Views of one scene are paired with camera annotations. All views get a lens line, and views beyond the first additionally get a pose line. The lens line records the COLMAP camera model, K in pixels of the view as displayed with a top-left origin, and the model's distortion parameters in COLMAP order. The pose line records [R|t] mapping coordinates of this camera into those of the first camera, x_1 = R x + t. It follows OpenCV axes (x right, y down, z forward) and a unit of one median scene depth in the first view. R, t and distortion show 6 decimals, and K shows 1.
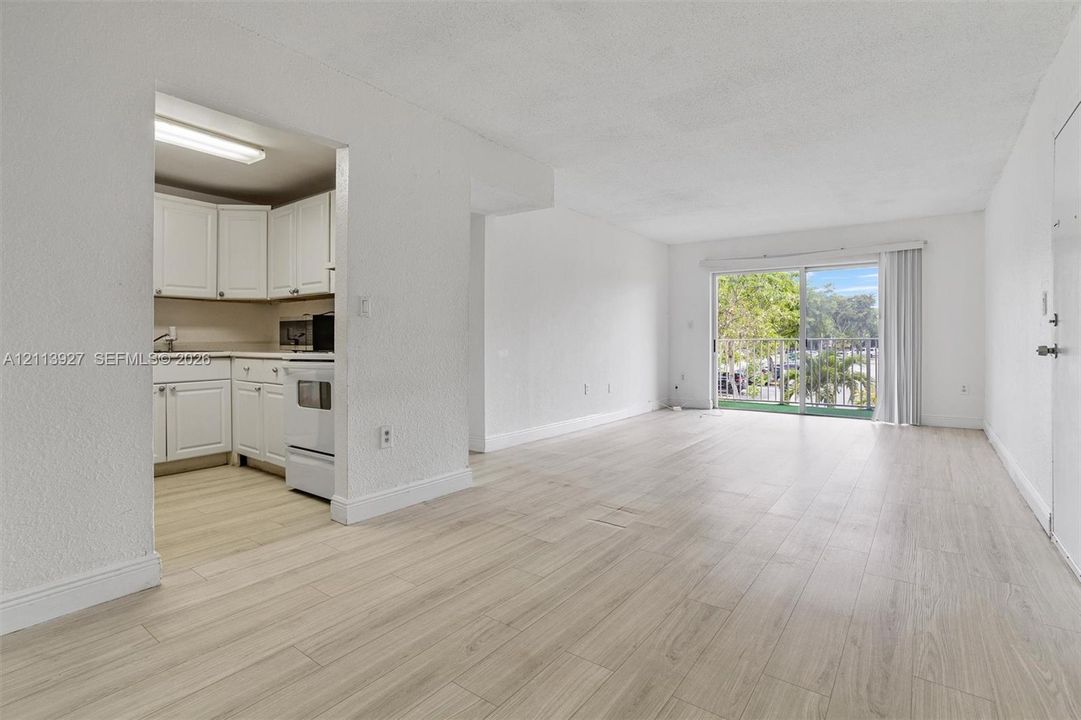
lens RADIAL K [[527.5, 0, 517.9], [0, 527.5, 334.2], [0, 0, 1]] dist [-0.002374, 0.000499]
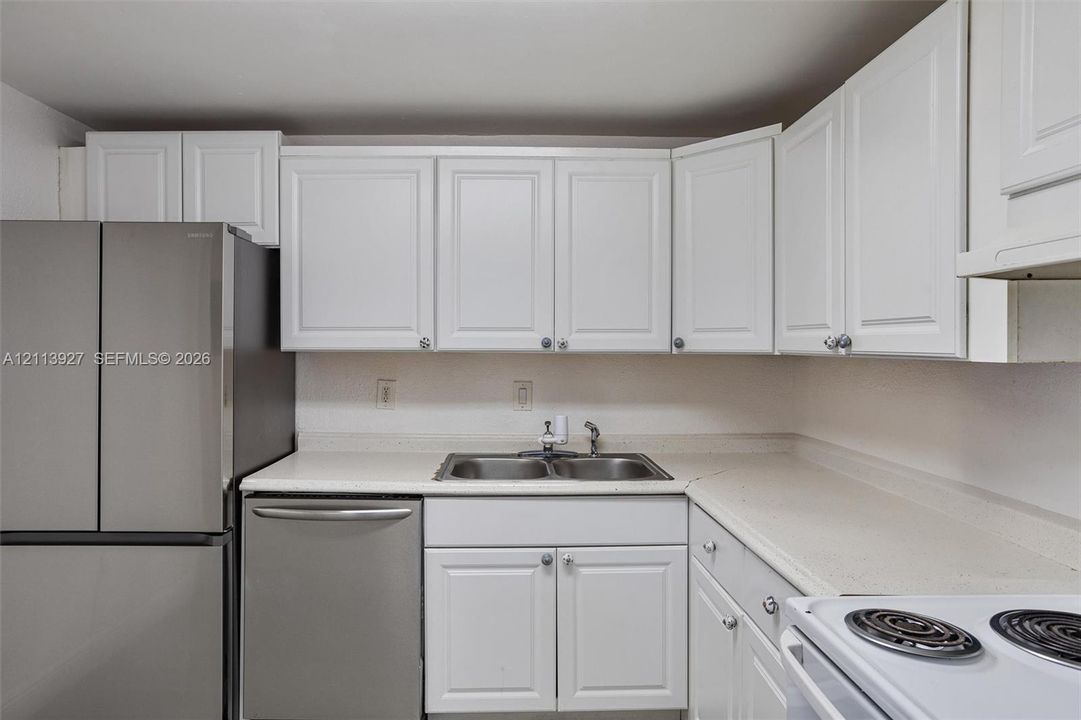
lens RADIAL K [[633.1, 0, 540.5], [0, 633.1, 360.0], [0, 0, 1]] dist [-0.002033, -0.000202]
pose [[0.659225, 0.022584, -0.751606, -0.237365], [-0.000938, 0.999573, 0.029212, -0.081480], [0.751945, -0.018552, 0.658965, 0.571133]]
